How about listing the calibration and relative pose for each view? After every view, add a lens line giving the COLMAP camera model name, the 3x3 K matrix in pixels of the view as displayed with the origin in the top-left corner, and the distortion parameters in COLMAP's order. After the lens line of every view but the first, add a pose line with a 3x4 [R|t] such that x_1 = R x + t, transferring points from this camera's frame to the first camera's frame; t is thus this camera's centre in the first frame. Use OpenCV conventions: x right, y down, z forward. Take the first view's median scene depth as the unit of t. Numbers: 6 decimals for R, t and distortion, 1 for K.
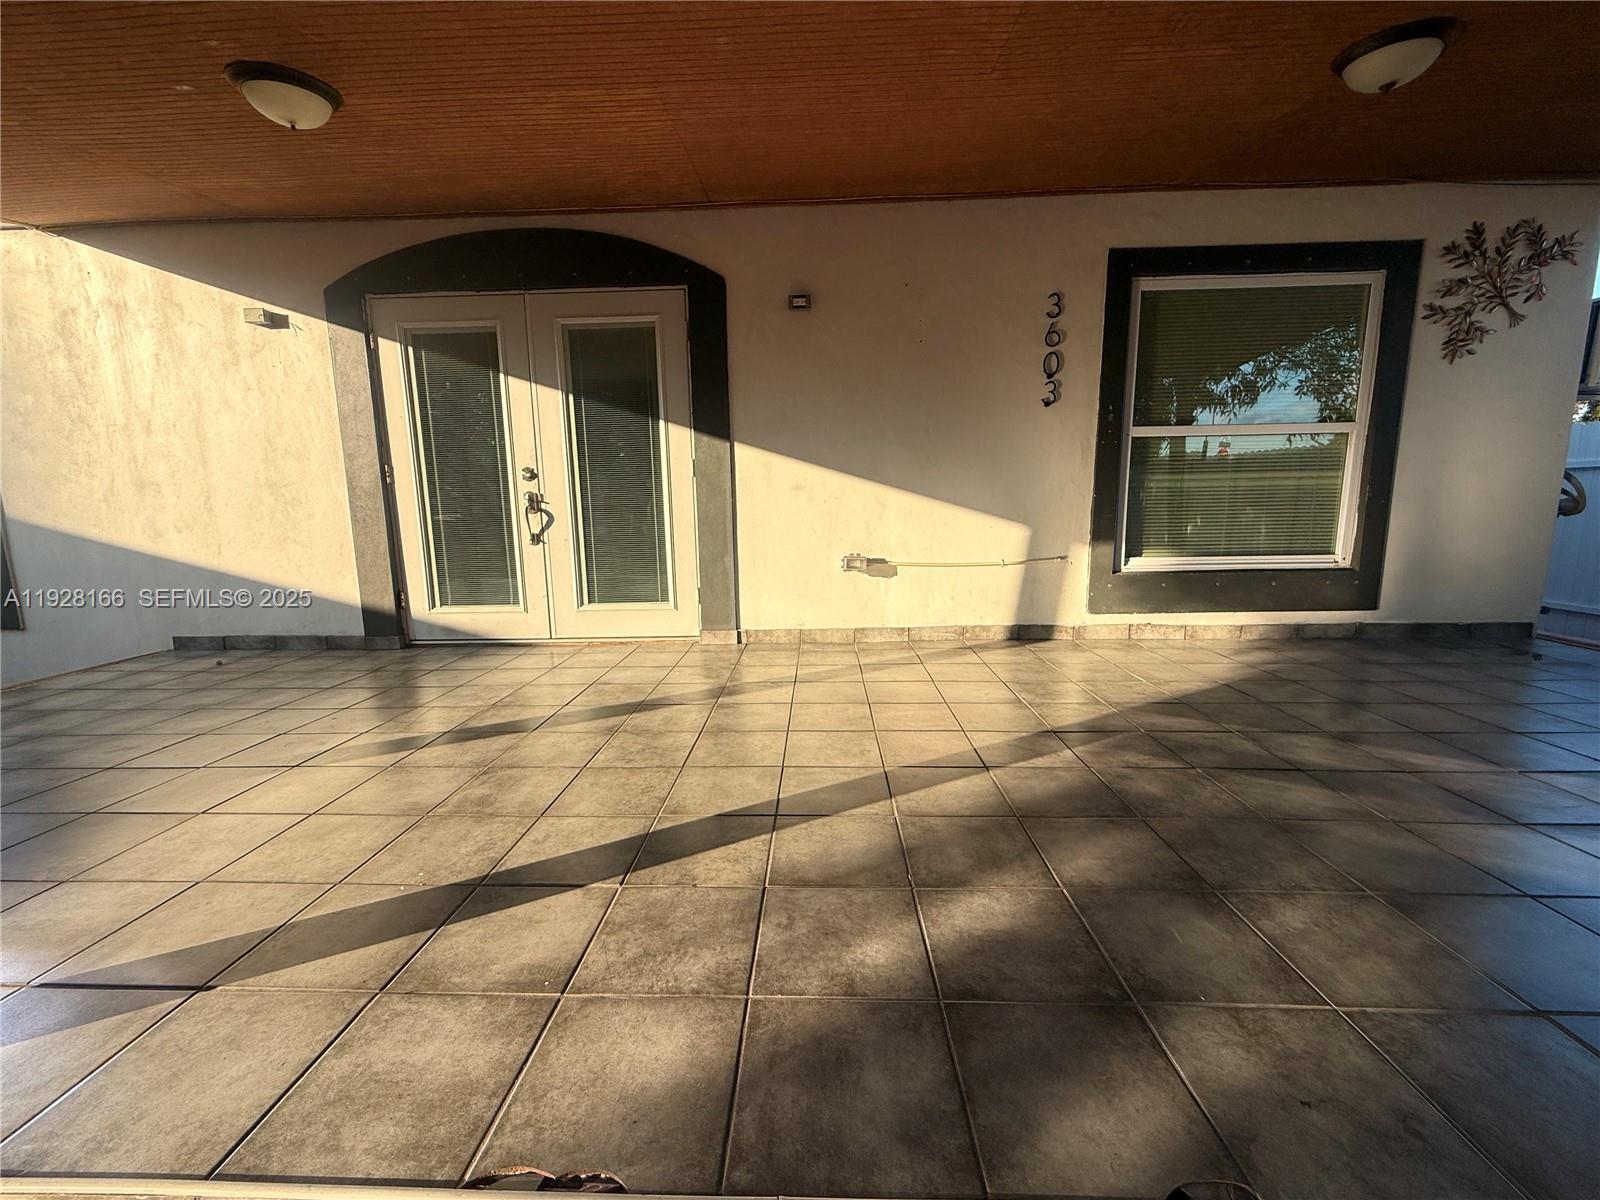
lens RADIAL K [[639.7, 0, 799.8], [0, 639.7, 601.8], [0, 0, 1]] dist [0.000971, -0.000011]
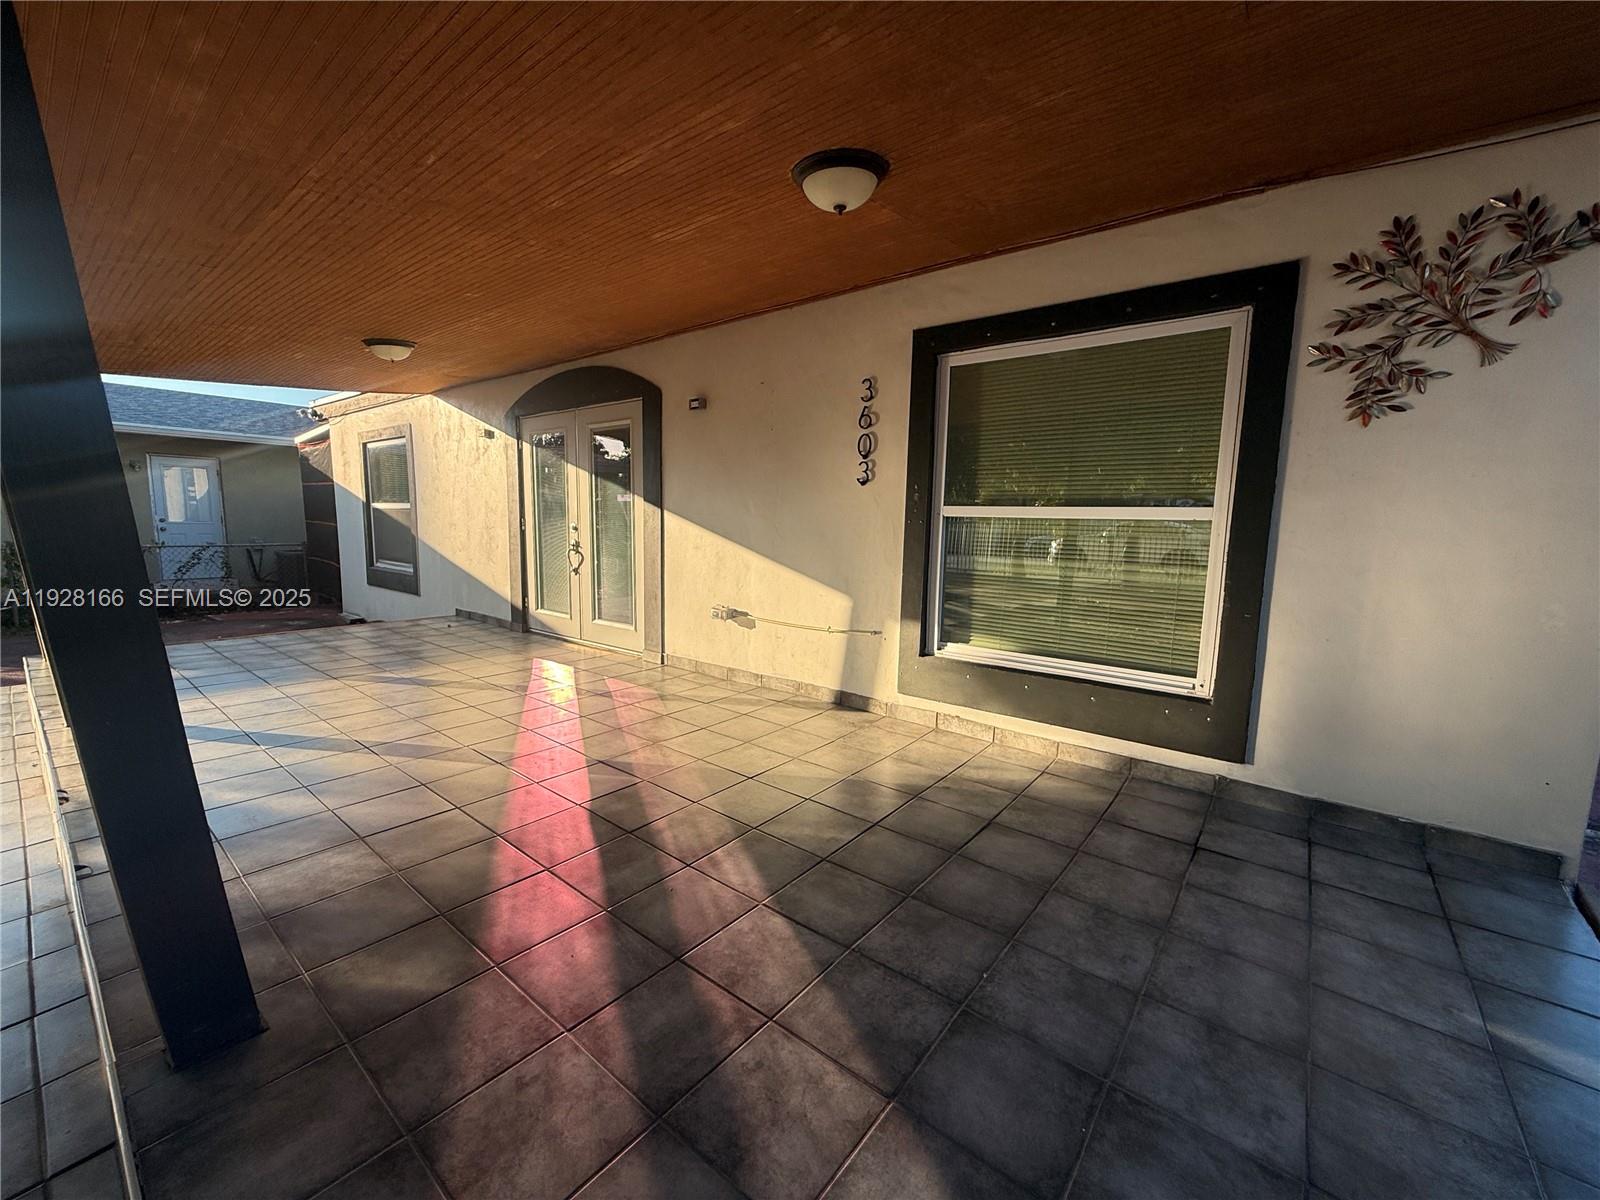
lens RADIAL K [[639.7, 0, 797.9], [0, 639.7, 599.3], [0, 0, 1]] dist [0.000971, -0.000011]
pose [[0.801225, 0.107840, -0.588565, 0.906592], [-0.128084, 0.991736, 0.007349, -0.113179], [0.584494, 0.069498, 0.808416, 0.111995]]
